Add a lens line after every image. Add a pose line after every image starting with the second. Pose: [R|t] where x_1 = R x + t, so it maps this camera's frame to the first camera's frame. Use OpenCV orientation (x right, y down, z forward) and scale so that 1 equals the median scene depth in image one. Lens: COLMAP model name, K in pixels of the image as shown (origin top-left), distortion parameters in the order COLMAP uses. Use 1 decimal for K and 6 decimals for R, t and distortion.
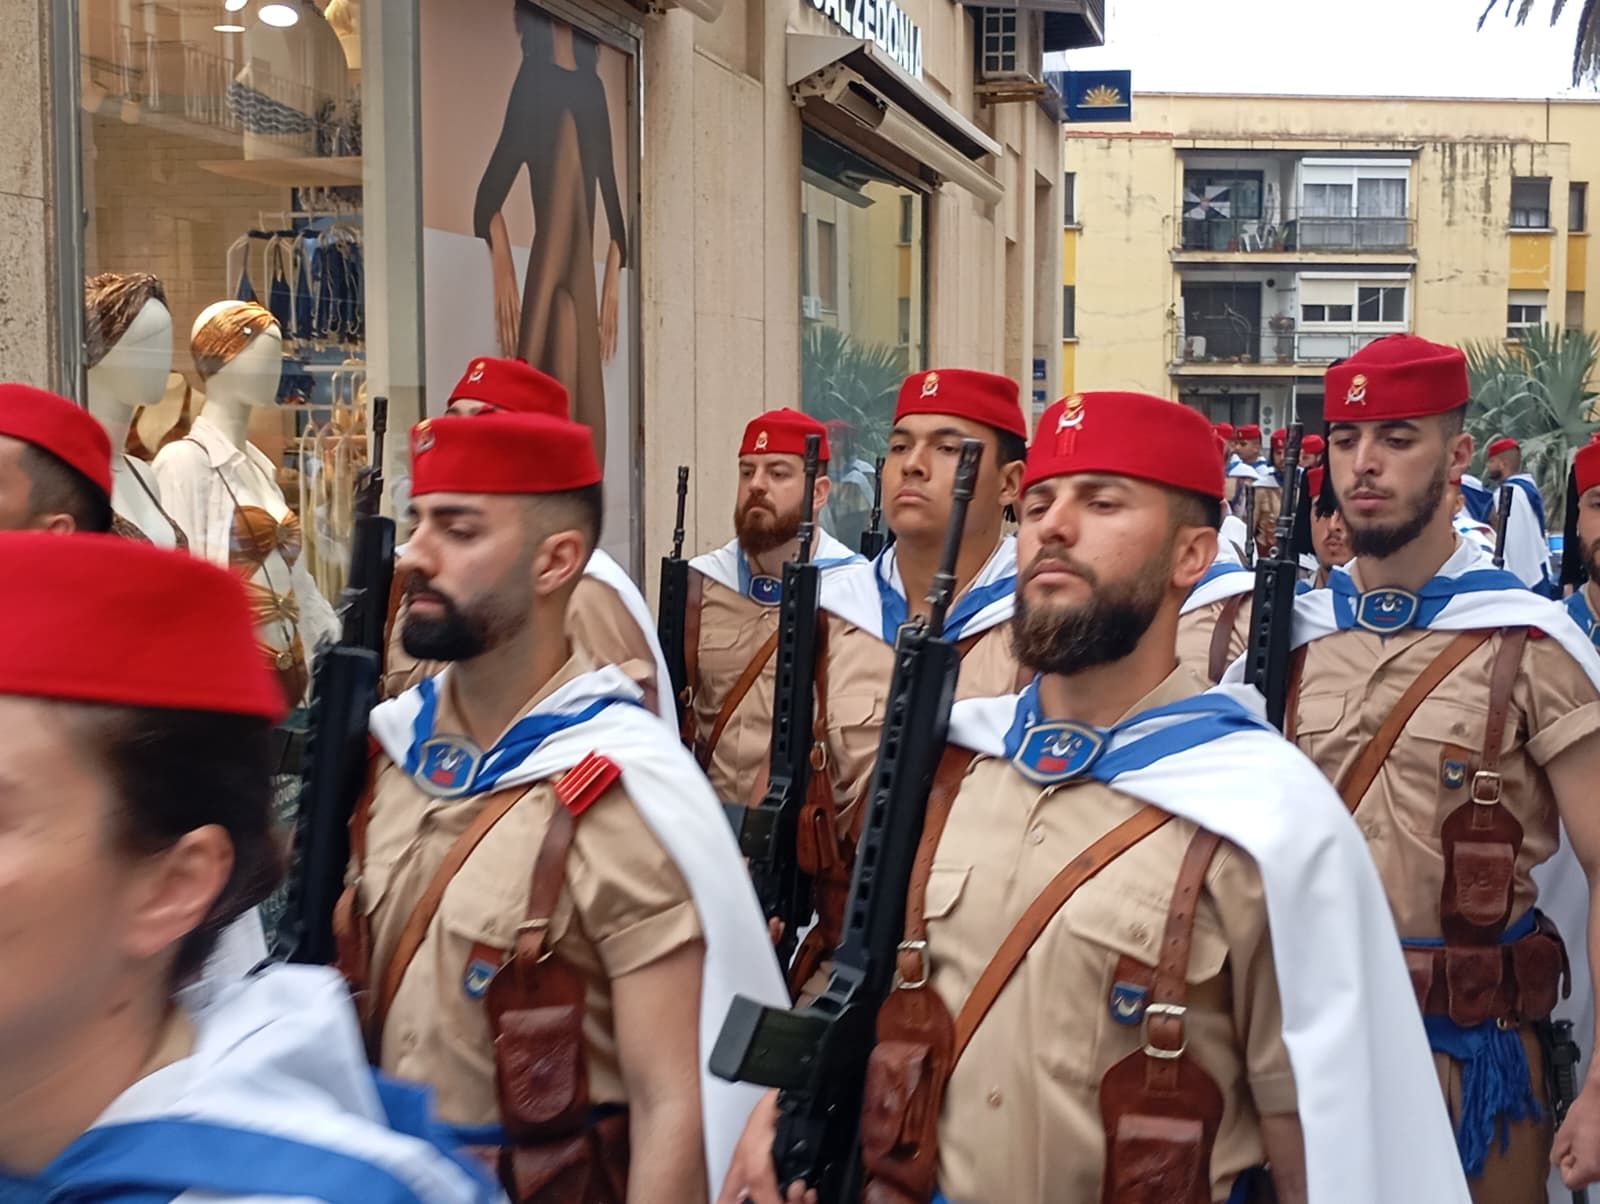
lens RADIAL K [[2341.8, 0, 768.4], [0, 2341.8, 593.5], [0, 0, 1]] dist [0.003636, 0.000000]
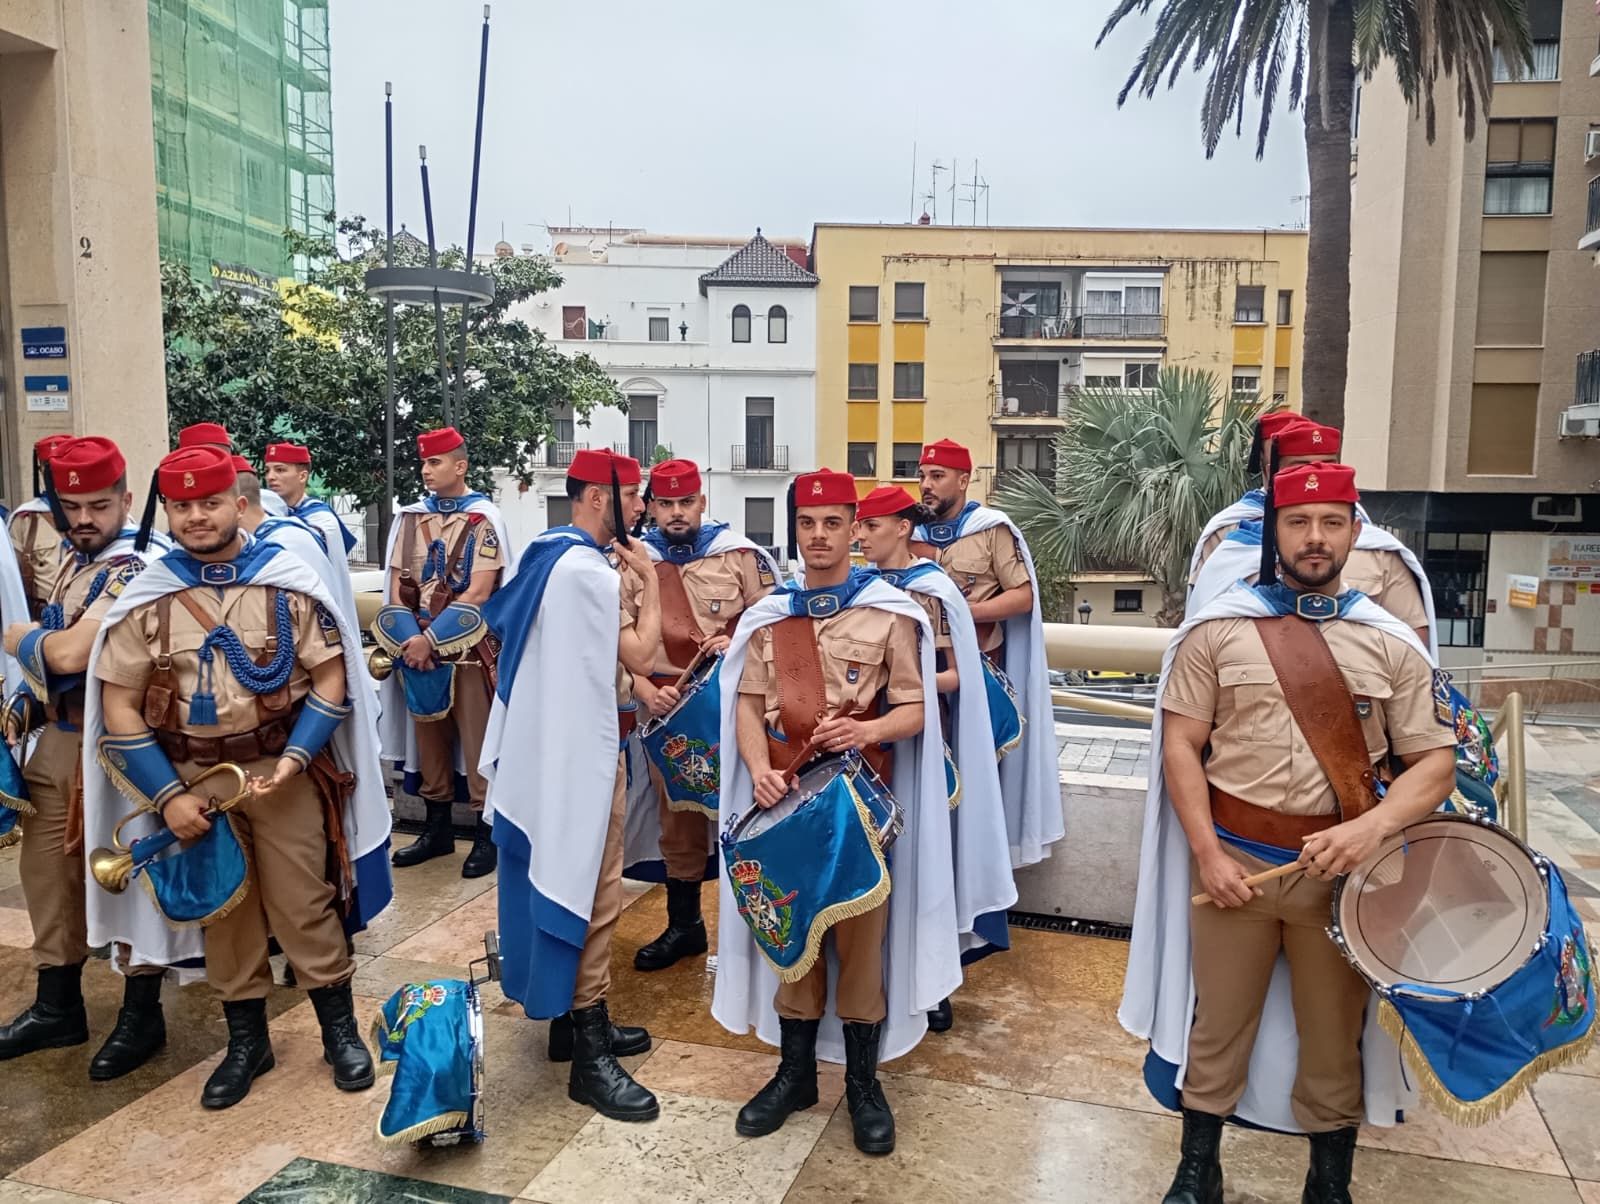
lens RADIAL K [[1332.2, 0, 824.8], [0, 1332.2, 571.1], [0, 0, 1]] dist [0.068087, -0.049926]
pose [[0.999440, 0.009194, -0.032161, 0.096118], [-0.008904, 0.999919, 0.009137, -0.010275], [0.032243, -0.008845, 0.999441, 0.177658]]
